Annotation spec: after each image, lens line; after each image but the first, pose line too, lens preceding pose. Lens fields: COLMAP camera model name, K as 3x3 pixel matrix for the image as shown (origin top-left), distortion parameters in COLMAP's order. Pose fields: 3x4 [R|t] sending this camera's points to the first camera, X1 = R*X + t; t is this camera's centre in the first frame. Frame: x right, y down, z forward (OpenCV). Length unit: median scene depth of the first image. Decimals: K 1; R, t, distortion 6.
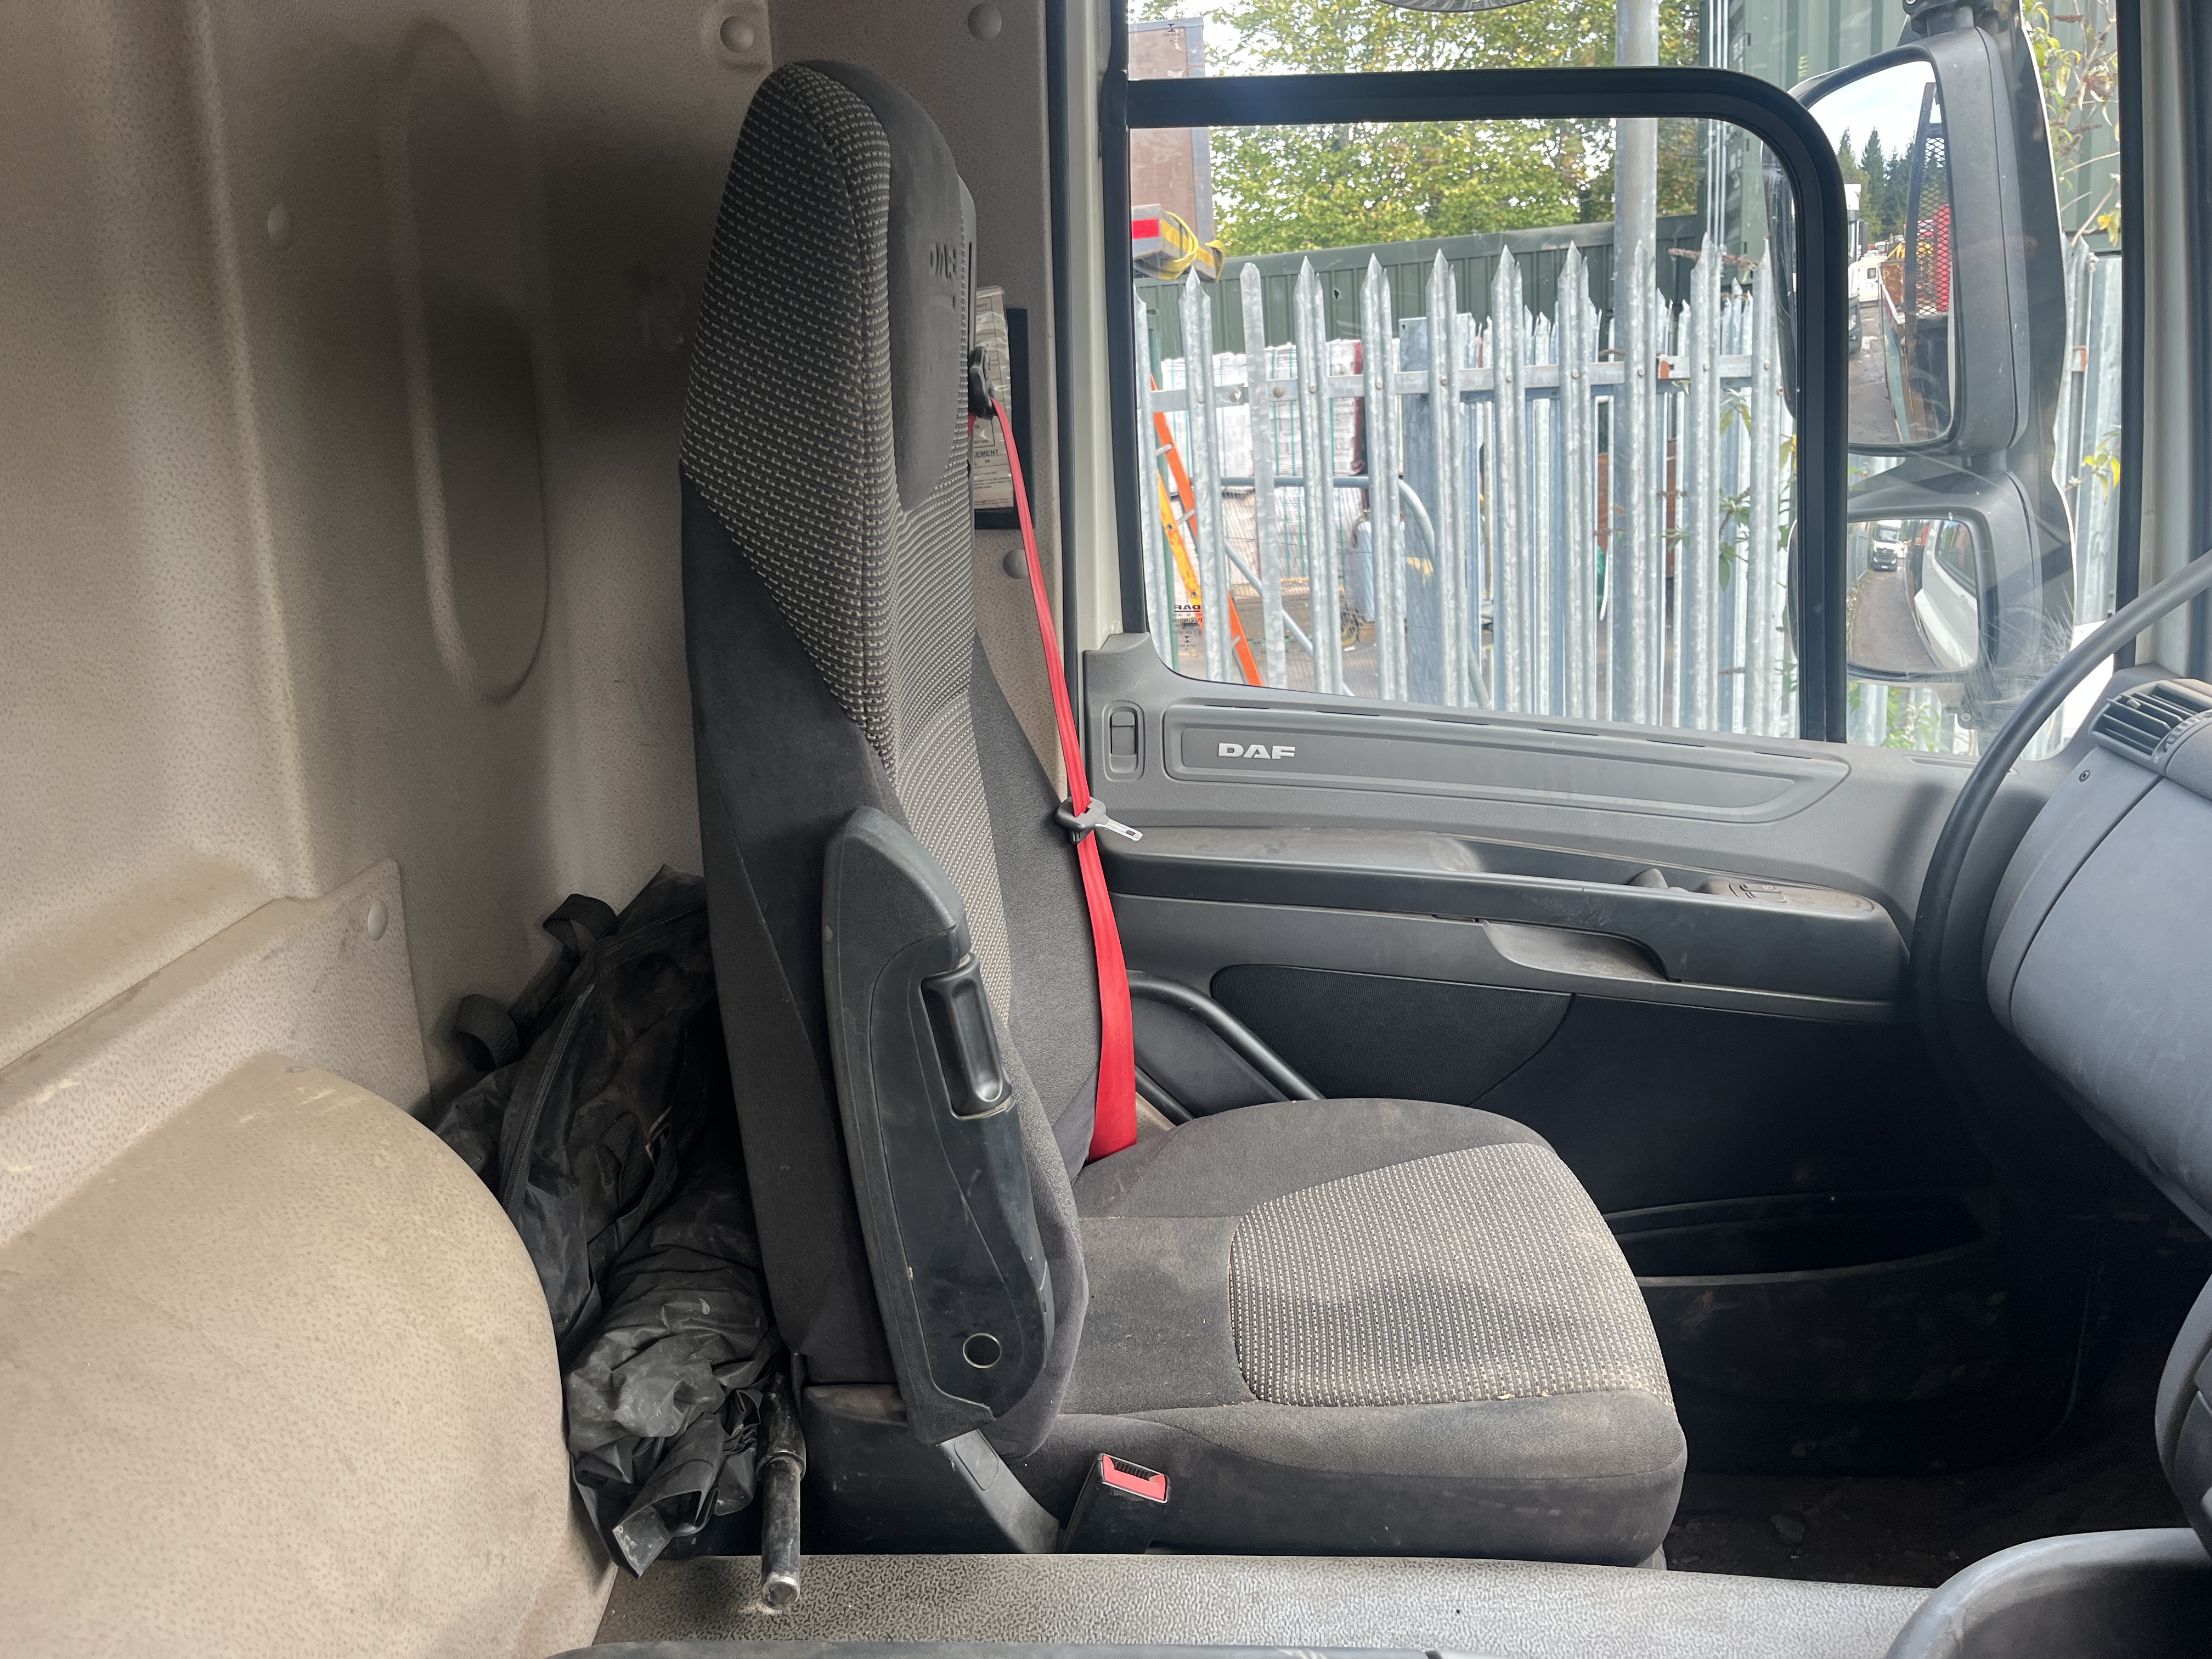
lens RADIAL K [[1689.3, 0, 1094.1], [0, 1689.3, 812.7], [0, 0, 1]] dist [0.044193, -0.058955]
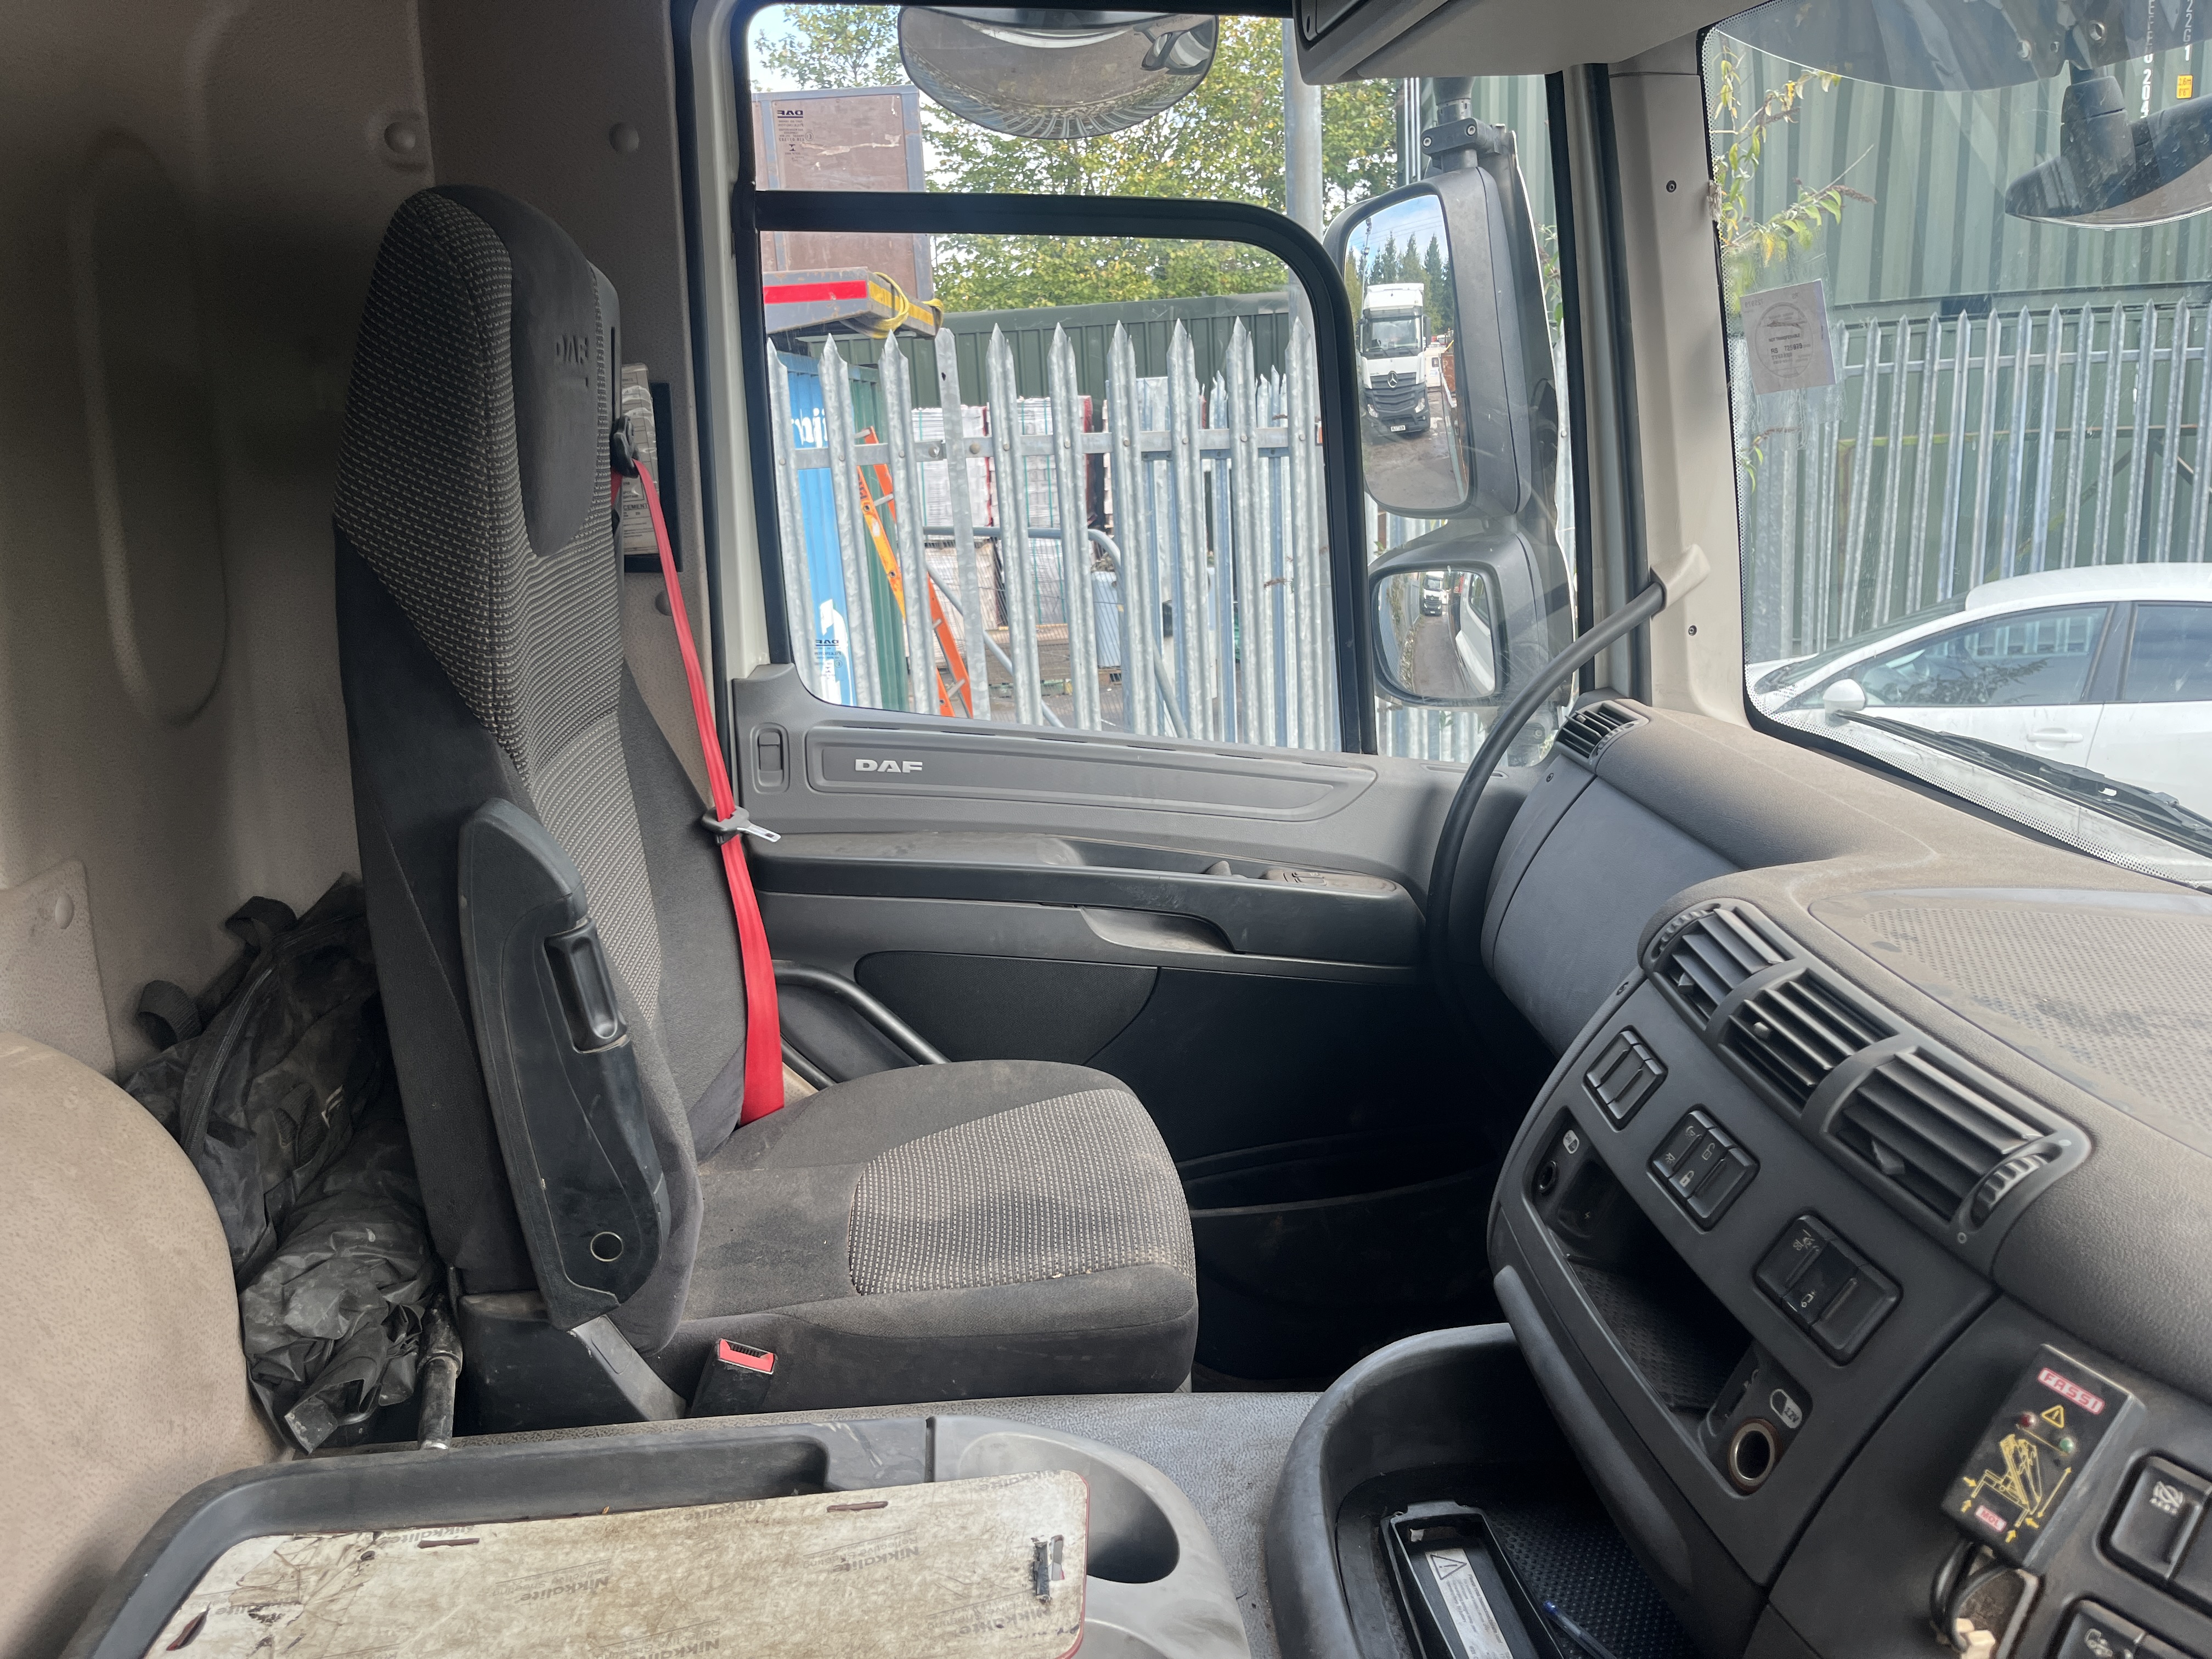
lens RADIAL K [[1670.1, 0, 1082.4], [0, 1670.1, 822.7], [0, 0, 1]] dist [0.042639, -0.038449]
pose [[0.989461, -0.016173, 0.143892, 0.079761], [0.019077, 0.999641, -0.018829, 0.033183], [-0.143536, 0.021376, 0.989414, -0.189833]]
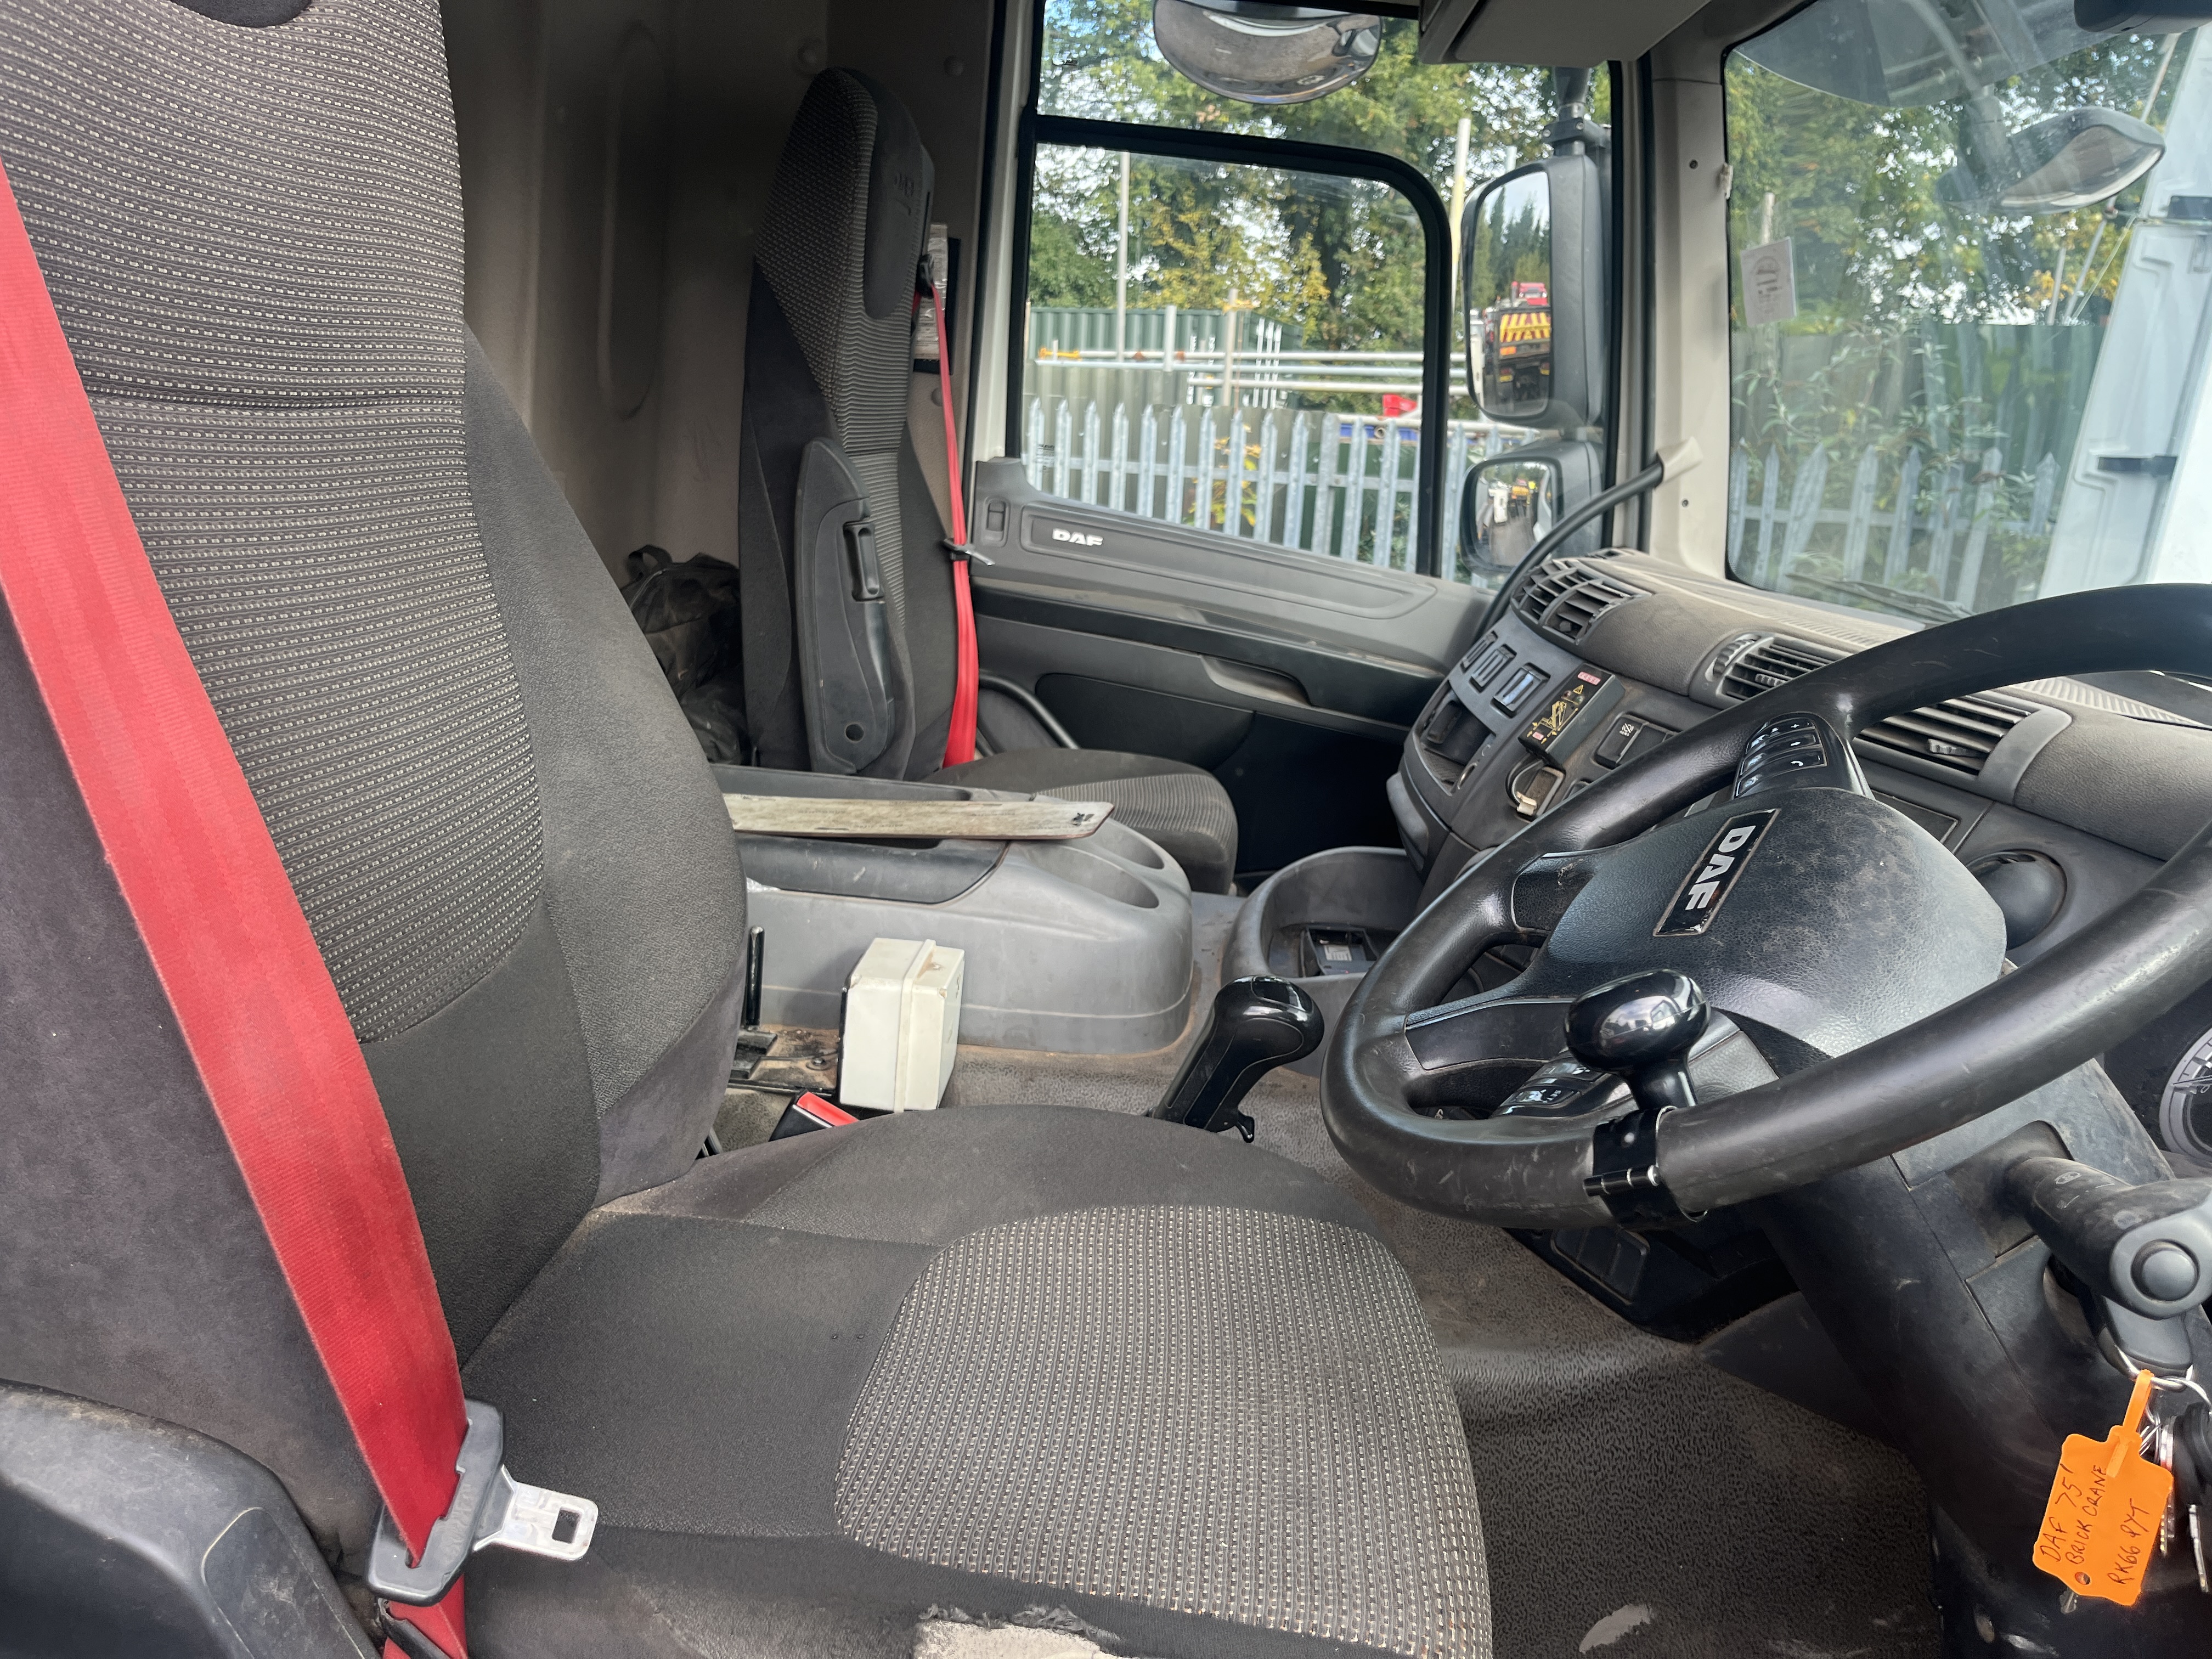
lens RADIAL K [[1618.7, 0, 1106.0], [0, 1618.7, 829.5], [0, 0, 1]] dist [0.005238, 0.001168]
pose [[0.992914, 0.115214, 0.029109, 0.140072], [-0.114658, 0.993201, -0.020112, 0.336713], [-0.031228, 0.016632, 0.999374, -0.670401]]
